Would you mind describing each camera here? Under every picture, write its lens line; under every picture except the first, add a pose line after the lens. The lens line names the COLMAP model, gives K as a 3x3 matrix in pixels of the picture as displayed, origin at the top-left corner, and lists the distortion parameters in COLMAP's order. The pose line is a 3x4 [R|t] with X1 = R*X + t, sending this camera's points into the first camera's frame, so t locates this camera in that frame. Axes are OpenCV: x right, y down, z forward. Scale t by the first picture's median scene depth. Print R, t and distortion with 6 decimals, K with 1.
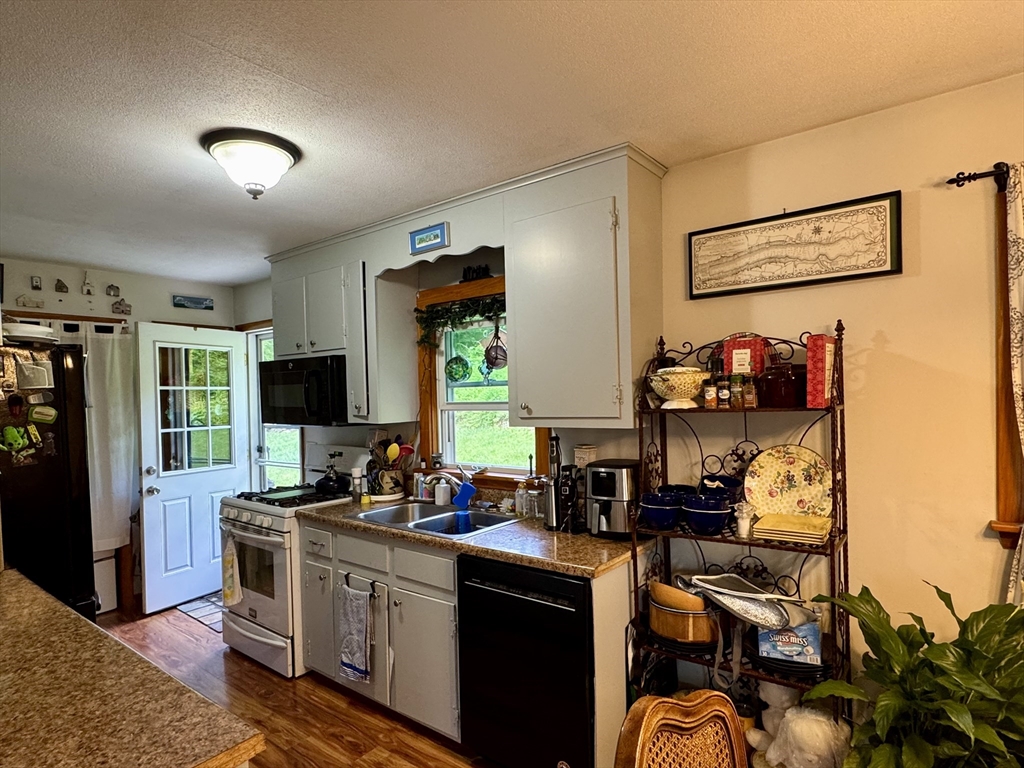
lens RADIAL K [[610.4, 0, 515.8], [0, 610.4, 393.5], [0, 0, 1]] dist [-0.004175, -0.000672]
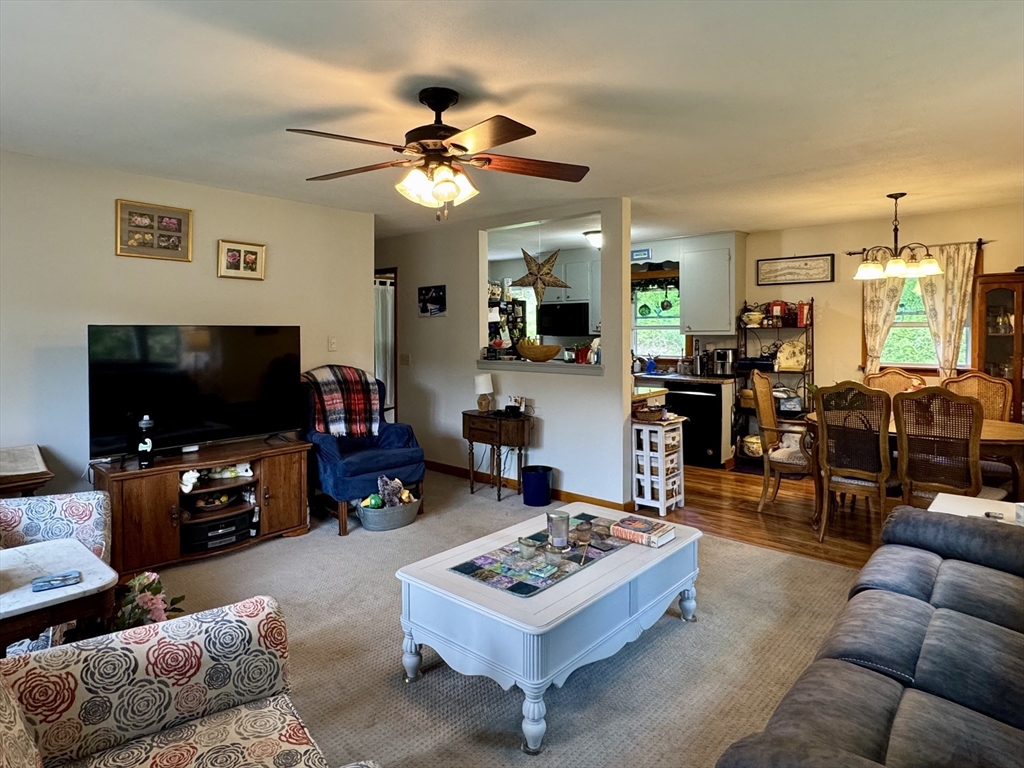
lens RADIAL K [[610.4, 0, 498.4], [0, 610.4, 332.8], [0, 0, 1]] dist [-0.004175, -0.000672]
pose [[0.995364, 0.018311, -0.094422, -0.602967], [-0.017407, 0.999795, 0.010383, 0.039447], [0.094593, -0.008691, 0.995478, -1.809151]]
